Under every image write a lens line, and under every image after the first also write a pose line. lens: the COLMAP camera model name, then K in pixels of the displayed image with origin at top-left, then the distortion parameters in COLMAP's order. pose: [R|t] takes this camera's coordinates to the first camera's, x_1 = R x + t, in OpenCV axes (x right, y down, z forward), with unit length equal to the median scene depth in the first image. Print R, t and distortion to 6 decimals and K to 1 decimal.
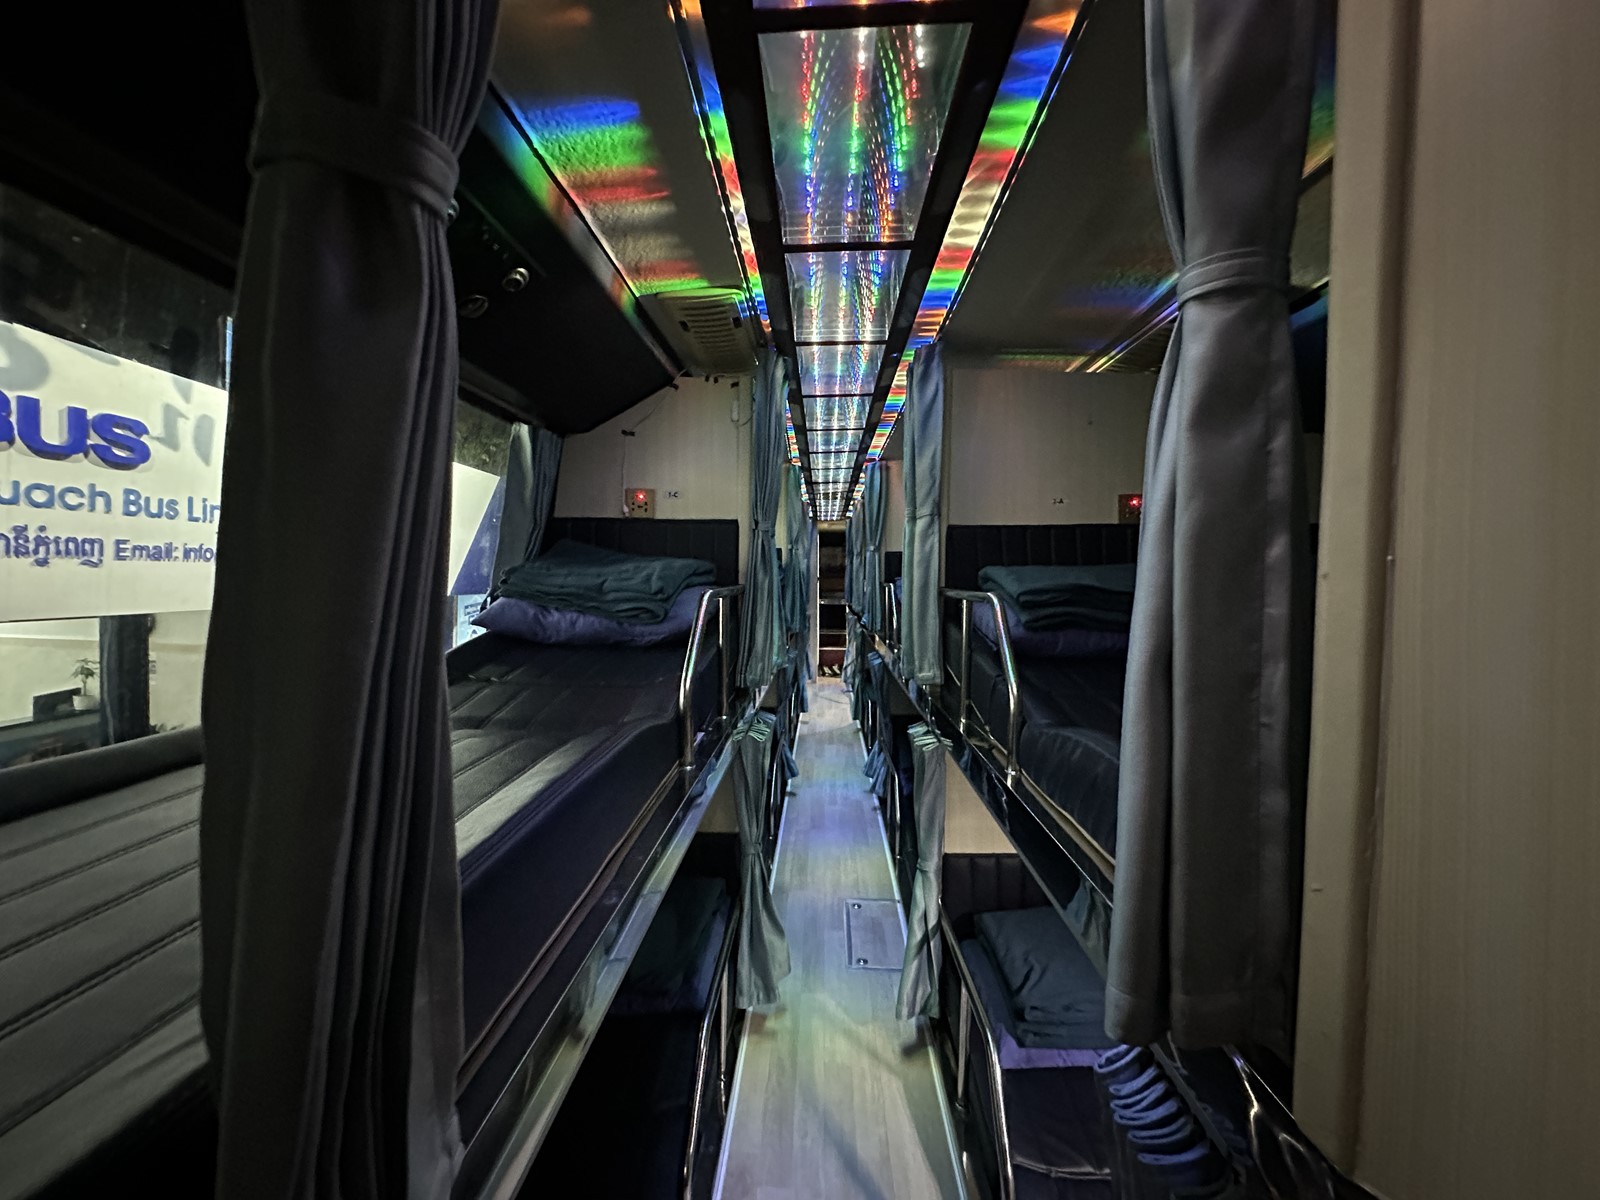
lens RADIAL K [[641.5, 0, 806.2], [0, 641.5, 593.2], [0, 0, 1]] dist [0.002402, -0.000484]
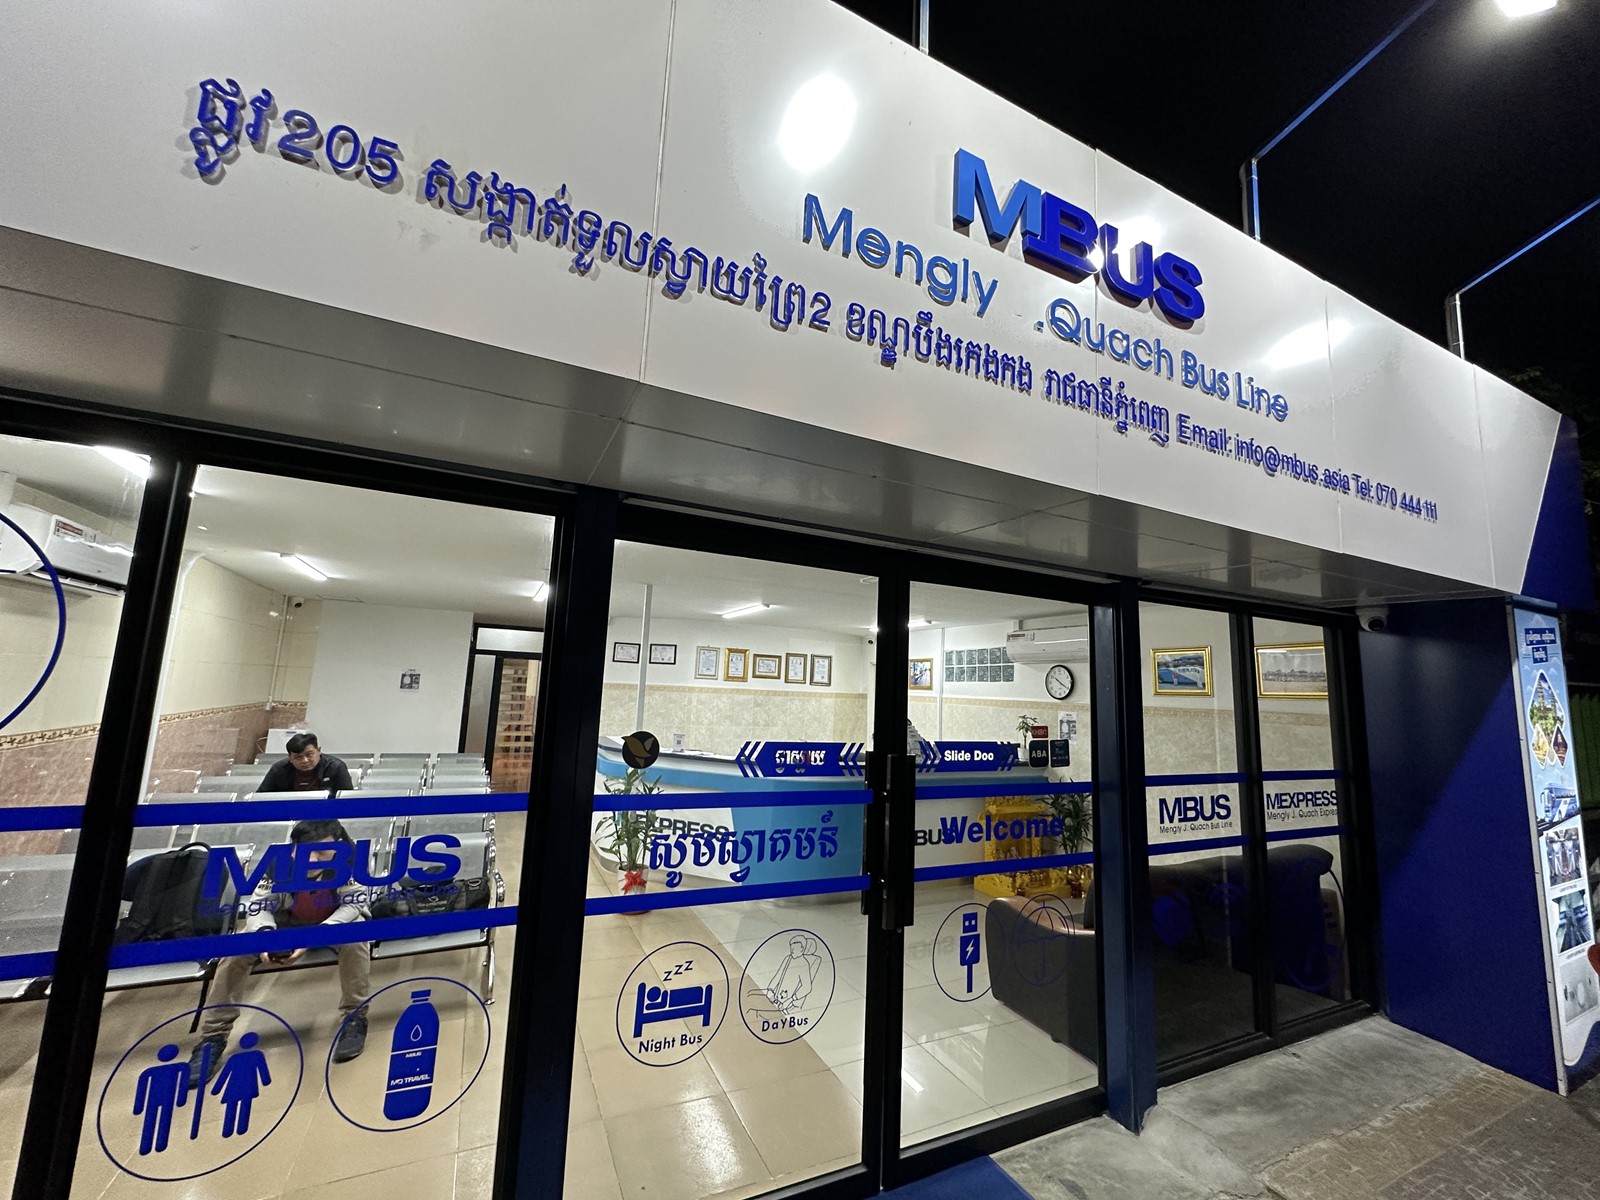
lens RADIAL K [[641.5, 0, 798.9], [0, 641.5, 596.9], [0, 0, 1]] dist [0.002402, -0.000484]
pose [[0.445879, -0.134451, -0.884938, -0.720345], [-0.054669, 0.982718, -0.176852, 0.311986], [0.893422, 0.127233, 0.430823, 0.356307]]
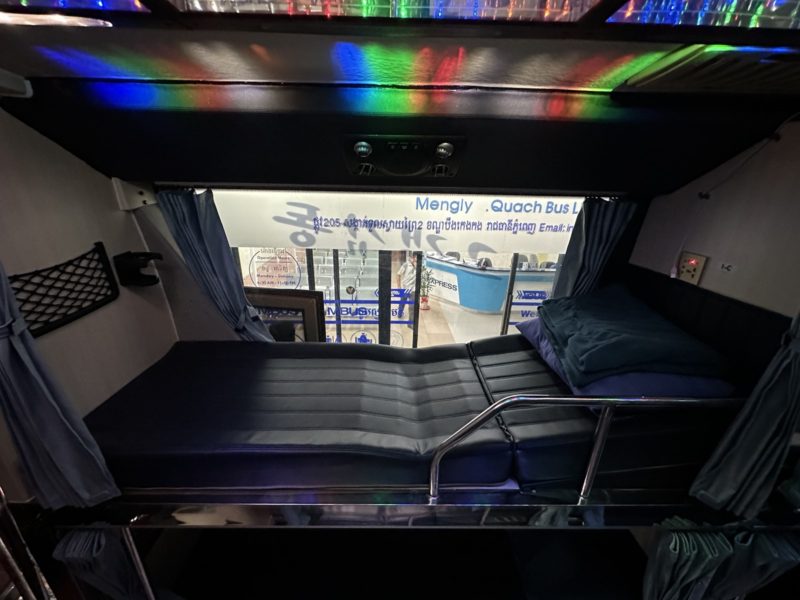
lens RADIAL K [[320.7, 0, 396.5], [0, 320.7, 302.6], [0, 0, 1]] dist [0.002402, -0.000484]
pose [[0.050636, 0.333273, -0.941470, 0.184302], [-0.054390, 0.942200, 0.330606, -0.195054], [0.997235, 0.034466, 0.065836, 0.419757]]
